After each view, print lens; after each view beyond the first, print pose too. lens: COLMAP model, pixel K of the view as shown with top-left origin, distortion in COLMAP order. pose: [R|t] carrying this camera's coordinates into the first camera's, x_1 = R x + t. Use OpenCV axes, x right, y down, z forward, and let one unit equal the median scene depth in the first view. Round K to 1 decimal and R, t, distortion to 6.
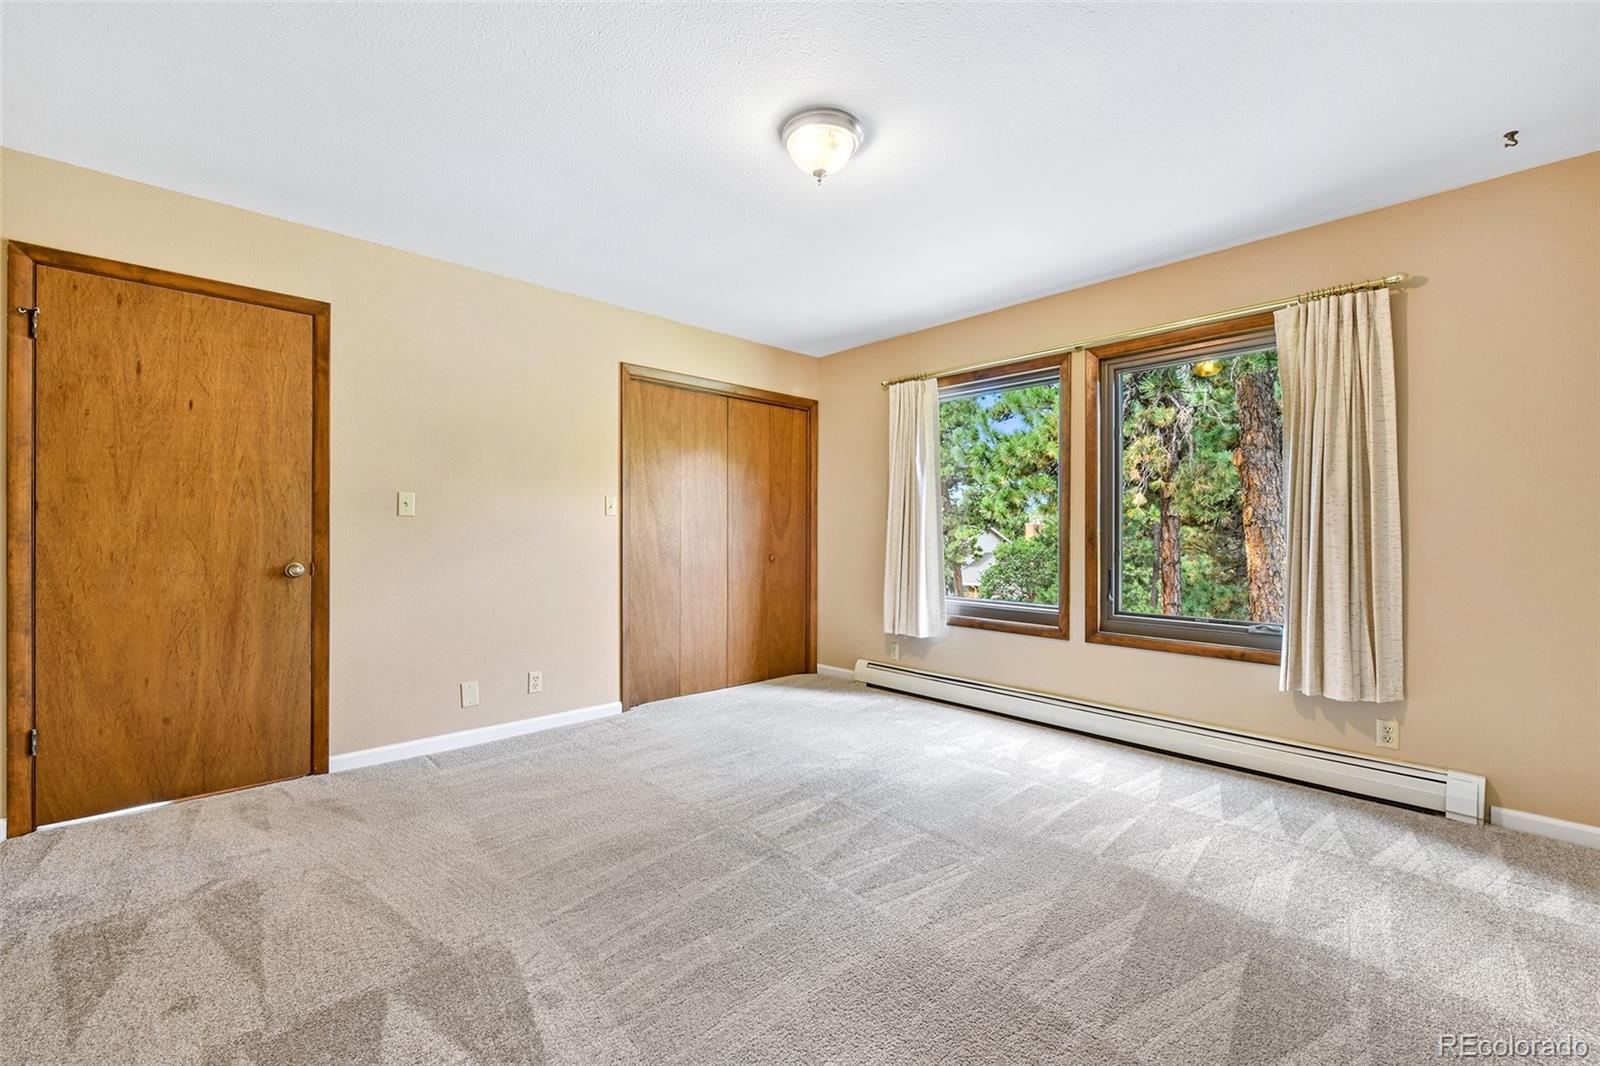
lens RADIAL K [[687.9, 0, 793.1], [0, 687.9, 530.9], [0, 0, 1]] dist [0.002772, 0.000024]
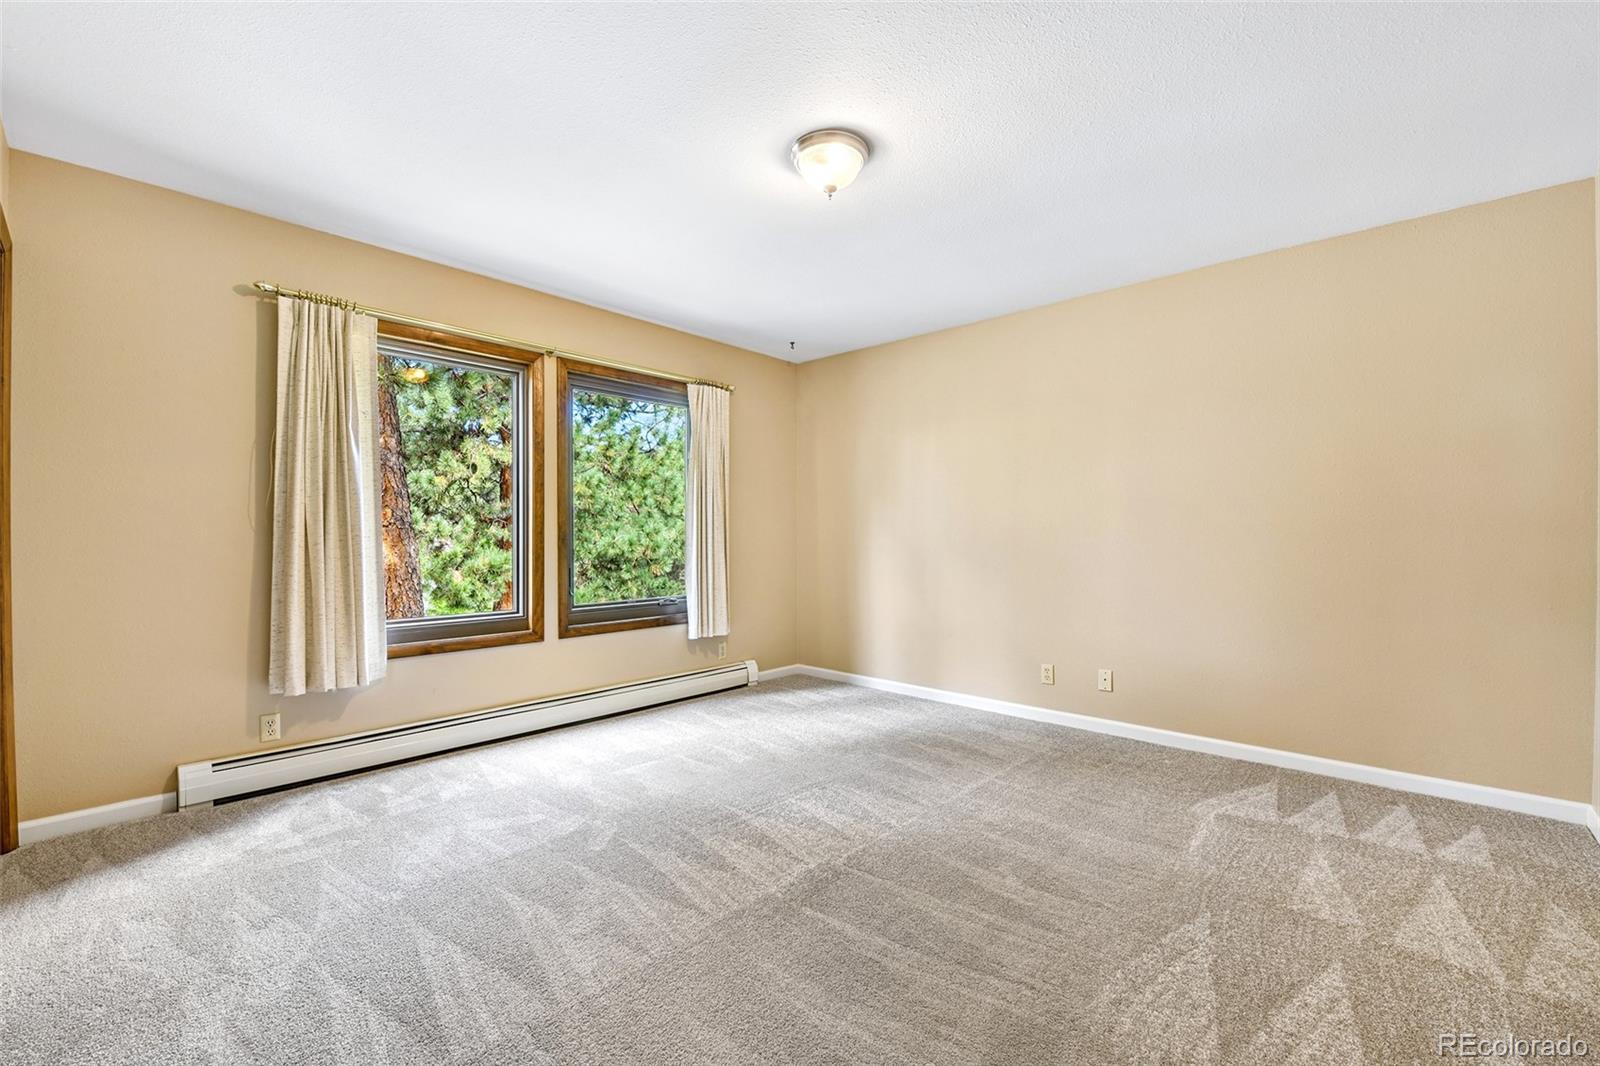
lens RADIAL K [[687.9, 0, 793.1], [0, 687.9, 530.9], [0, 0, 1]] dist [0.002772, 0.000024]
pose [[-0.096370, 0.002016, 0.995344, -0.631782], [-0.003982, 0.999989, -0.002411, -0.000683], [-0.995338, -0.004195, -0.096361, 0.733875]]
